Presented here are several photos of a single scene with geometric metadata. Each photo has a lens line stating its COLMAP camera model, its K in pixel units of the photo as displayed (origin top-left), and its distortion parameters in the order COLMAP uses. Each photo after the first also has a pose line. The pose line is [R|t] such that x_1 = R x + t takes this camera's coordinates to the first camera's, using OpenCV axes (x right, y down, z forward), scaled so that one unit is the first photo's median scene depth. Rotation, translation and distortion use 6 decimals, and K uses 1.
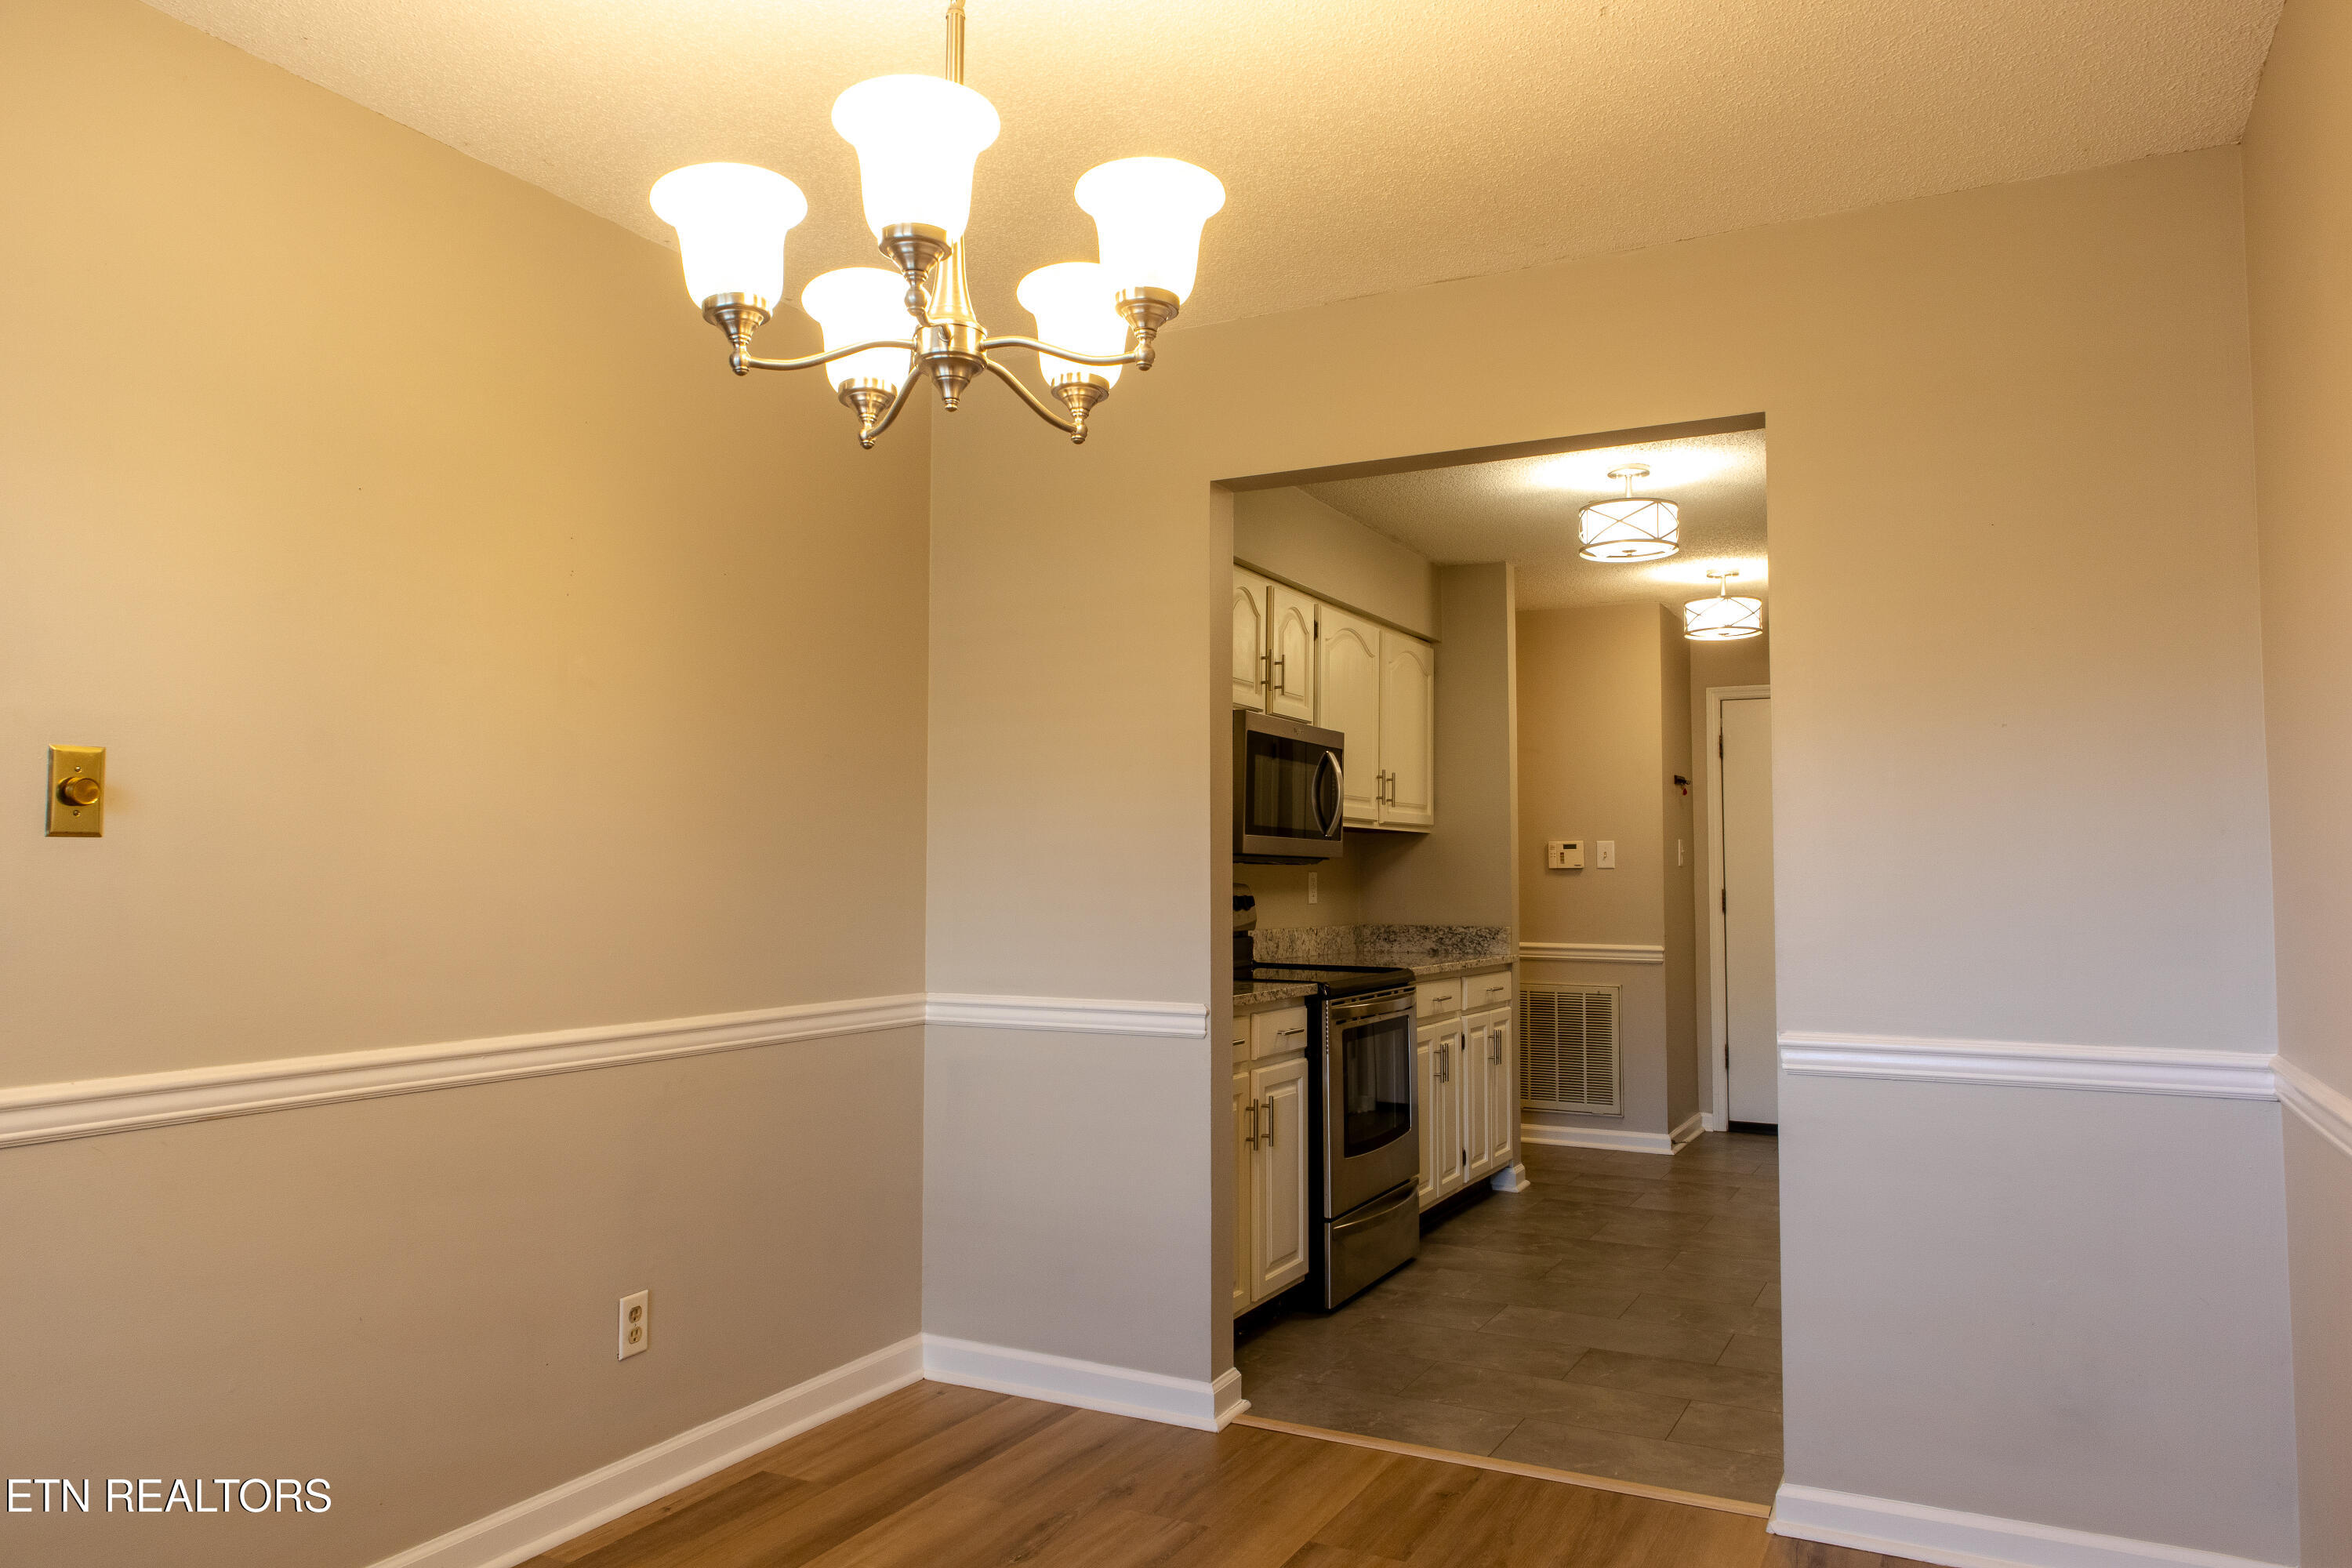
lens RADIAL K [[1585.4, 0, 1168.4], [0, 1585.4, 775.6], [0, 0, 1]] dist [0.007210, -0.007057]
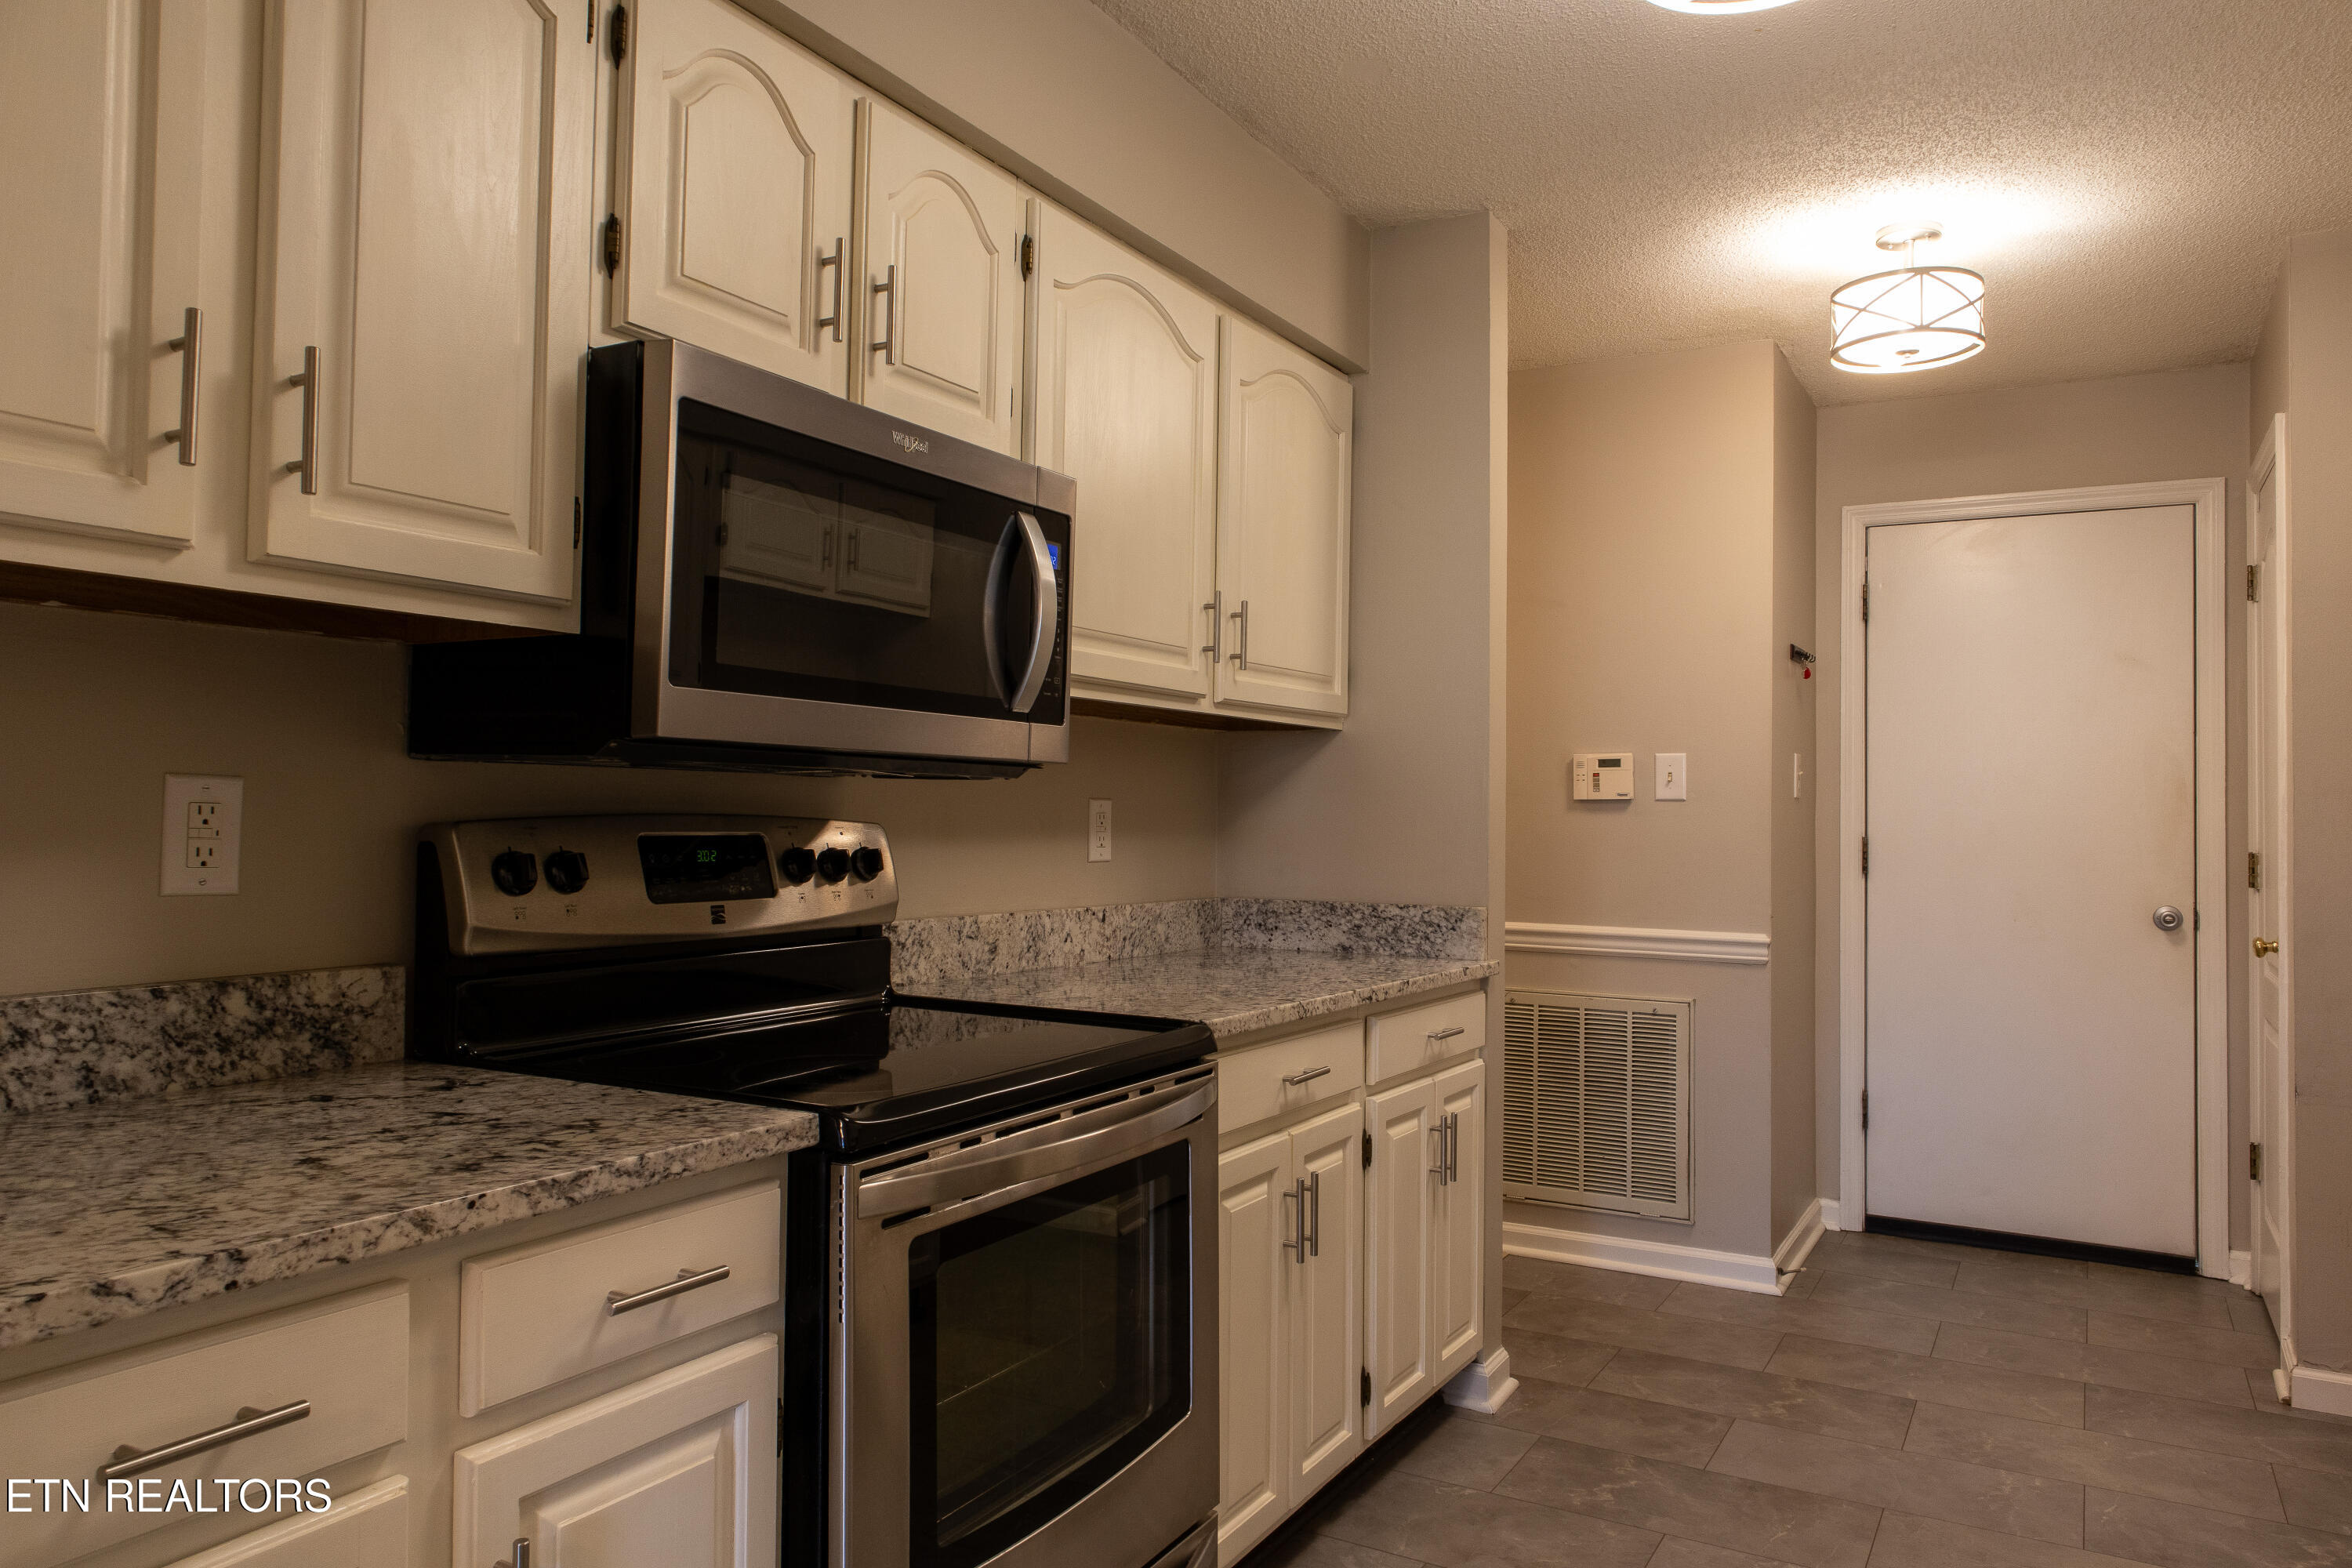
lens RADIAL K [[1585.4, 0, 1168.4], [0, 1585.4, 775.6], [0, 0, 1]] dist [0.007210, -0.007057]
pose [[0.999308, 0.006477, -0.036619, 0.129330], [-0.005030, 0.999208, 0.039461, 0.031521], [0.036845, -0.039250, 0.998550, 0.472514]]
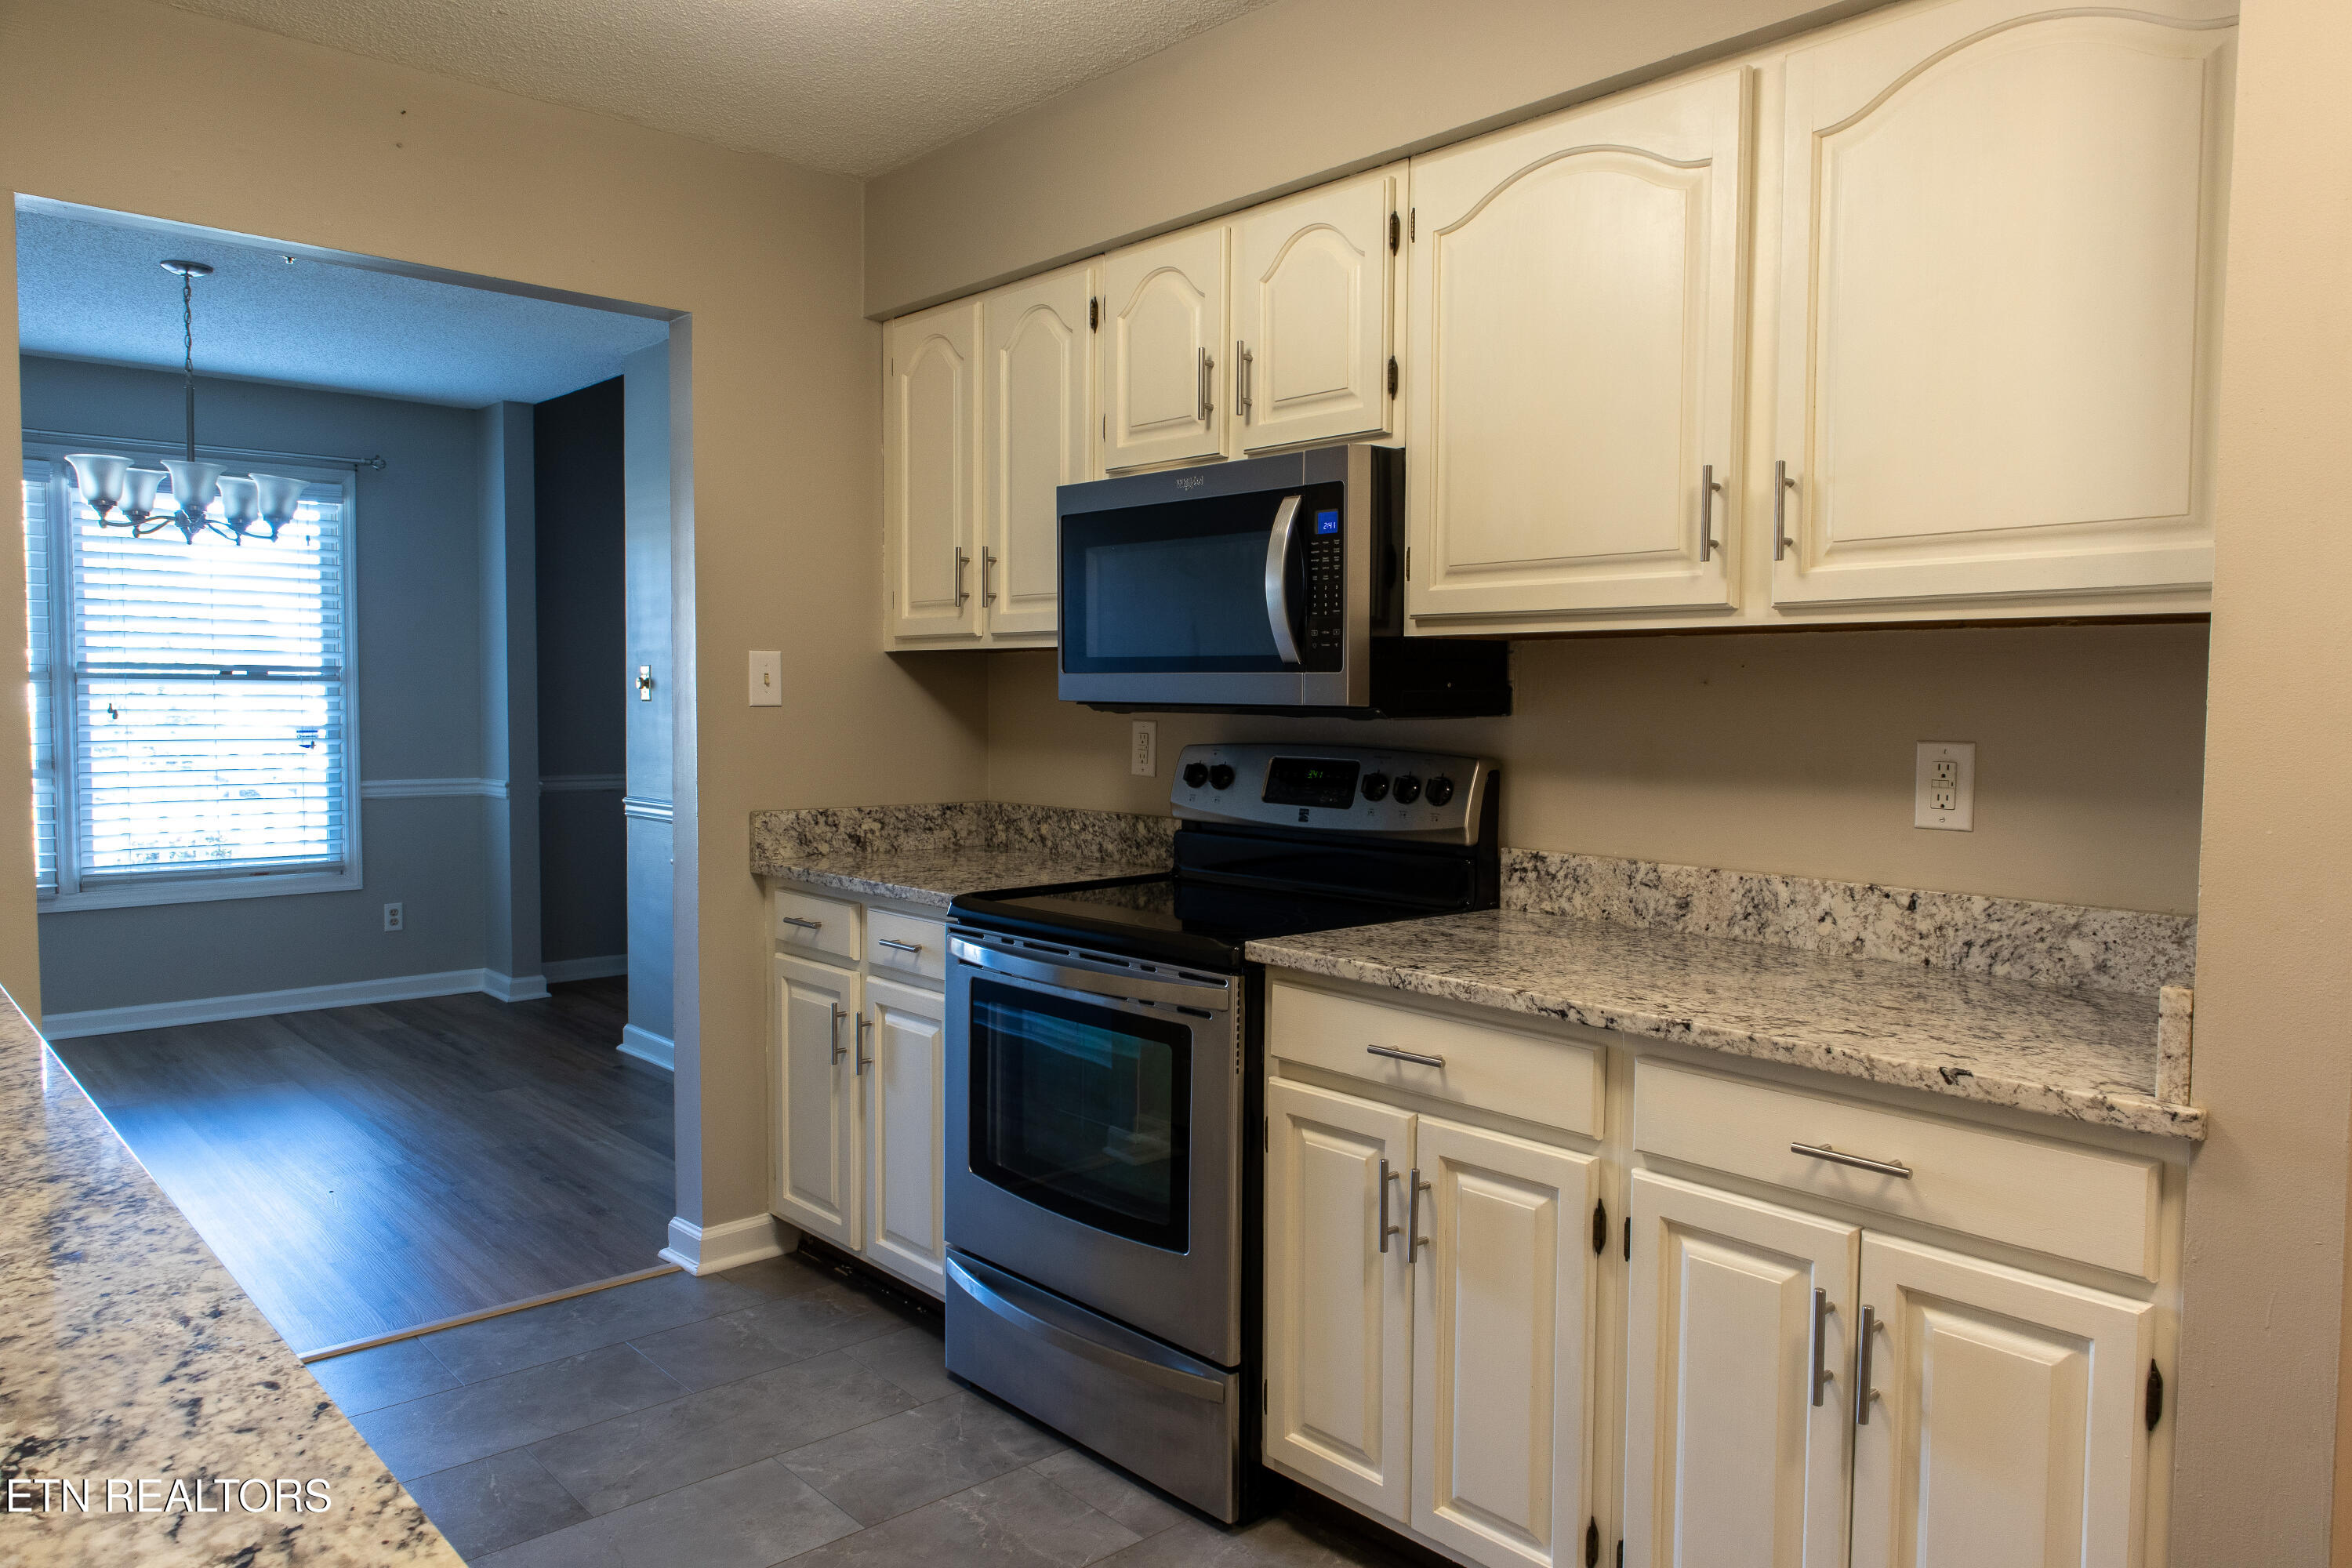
lens RADIAL K [[1585.4, 0, 1168.4], [0, 1585.4, 775.6], [0, 0, 1]] dist [0.007210, -0.007057]
pose [[-0.341666, 0.037225, -0.939084, 0.491032], [0.046817, 0.998649, 0.022553, 0.050306], [0.938655, -0.036259, -0.342947, 0.935676]]
